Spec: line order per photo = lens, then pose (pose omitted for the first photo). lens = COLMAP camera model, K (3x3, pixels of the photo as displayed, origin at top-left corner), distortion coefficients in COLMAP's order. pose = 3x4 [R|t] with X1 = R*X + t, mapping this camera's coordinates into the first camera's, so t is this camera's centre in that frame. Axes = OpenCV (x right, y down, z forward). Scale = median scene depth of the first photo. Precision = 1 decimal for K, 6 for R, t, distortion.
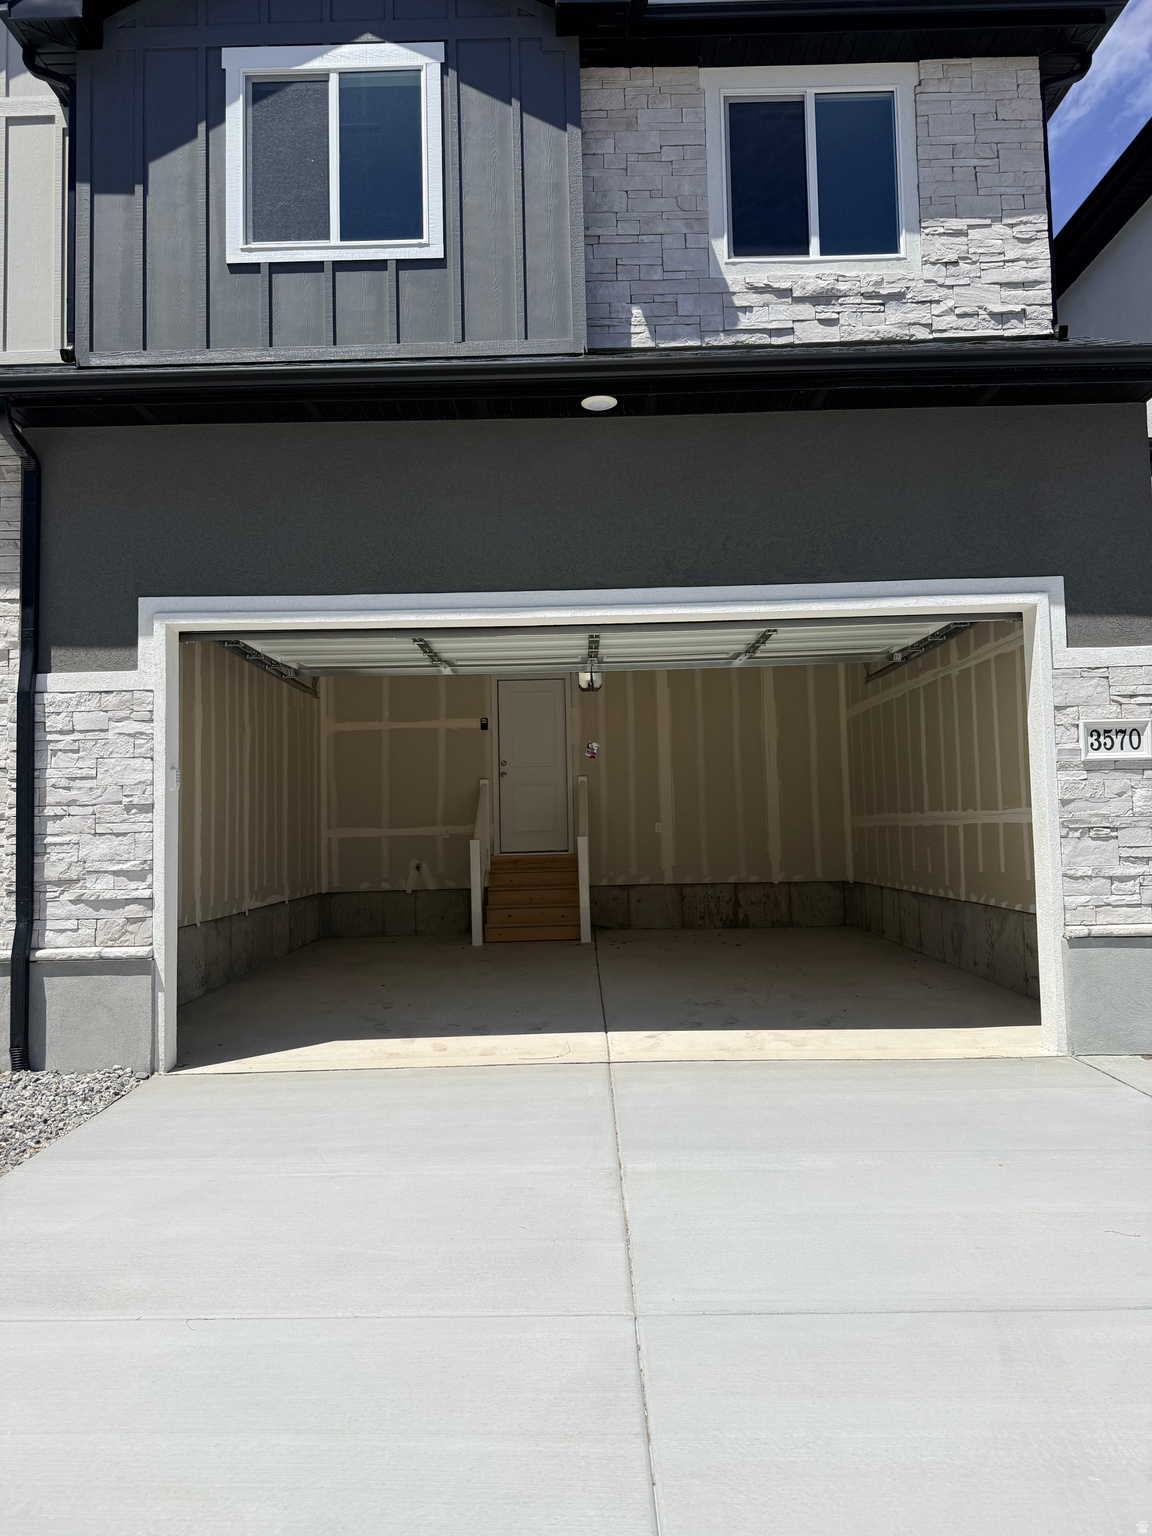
lens RADIAL K [[1098.0, 0, 591.7], [0, 1098.0, 759.7], [0, 0, 1]] dist [0.005867, -0.011414]
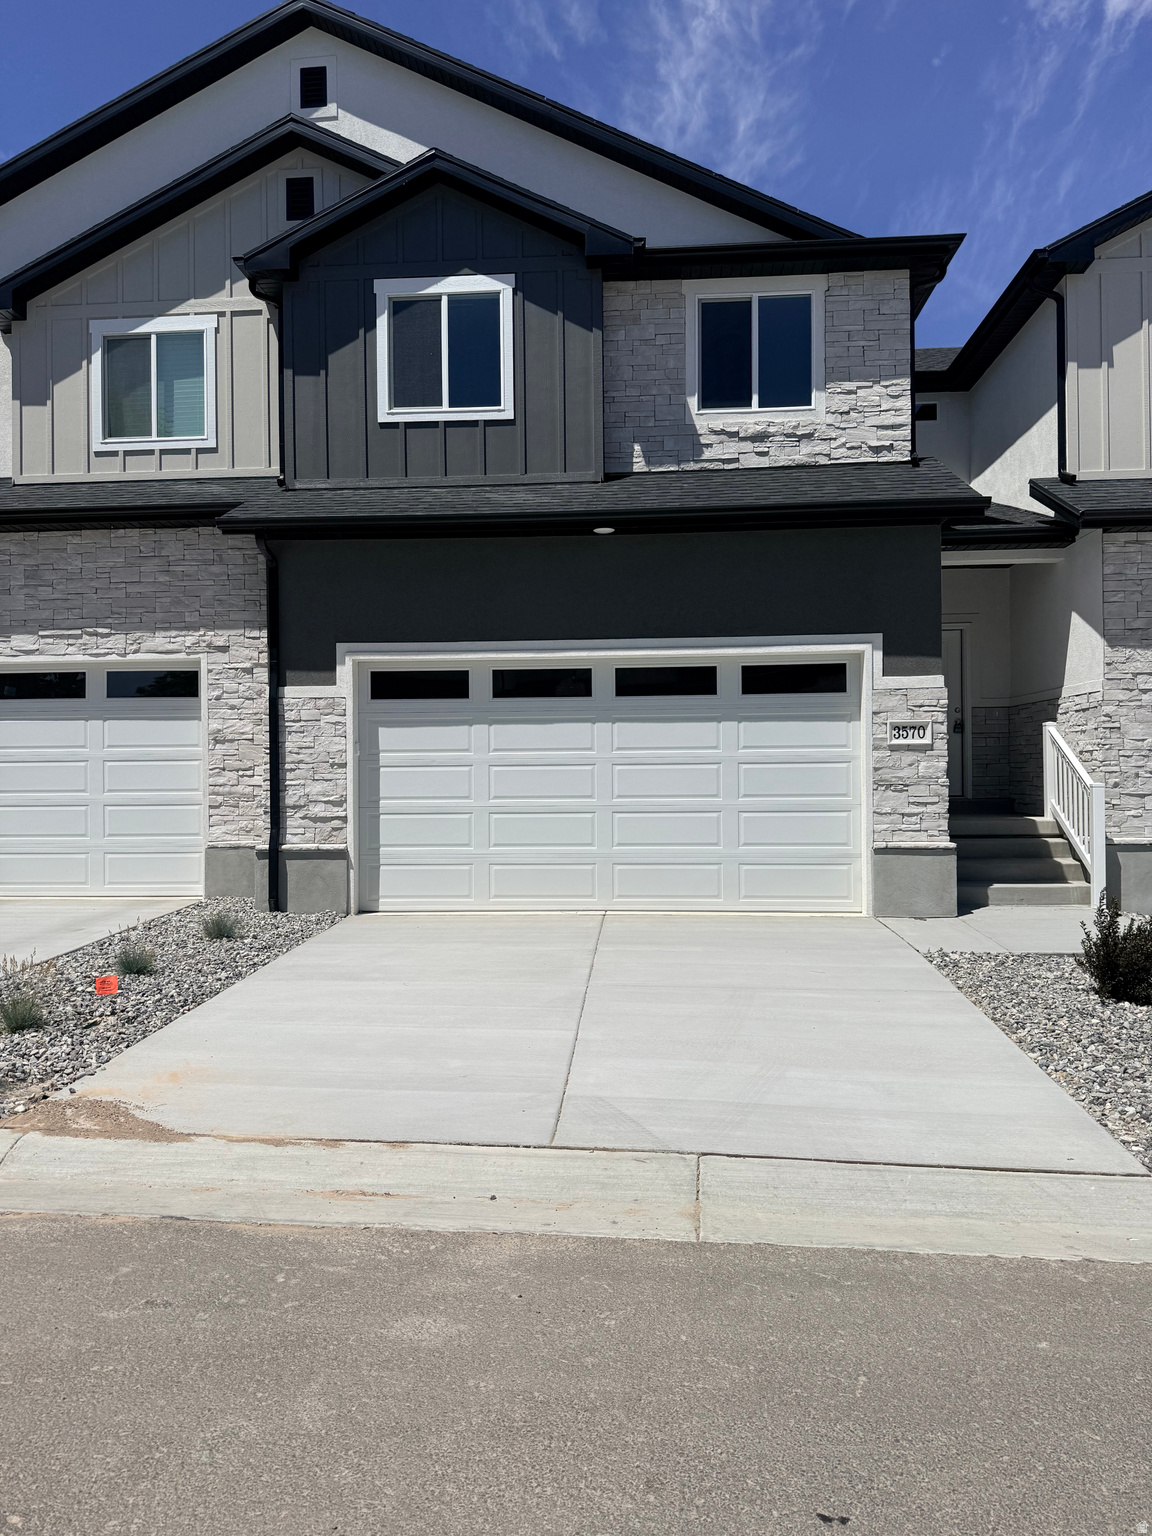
lens RADIAL K [[1098.0, 0, 569.1], [0, 1098.0, 772.8], [0, 0, 1]] dist [0.005867, -0.011414]
pose [[0.996456, 0.013739, -0.082985, 0.081286], [-0.008798, 0.998182, 0.059624, -0.042358], [0.083654, -0.058683, 0.994766, -0.583531]]
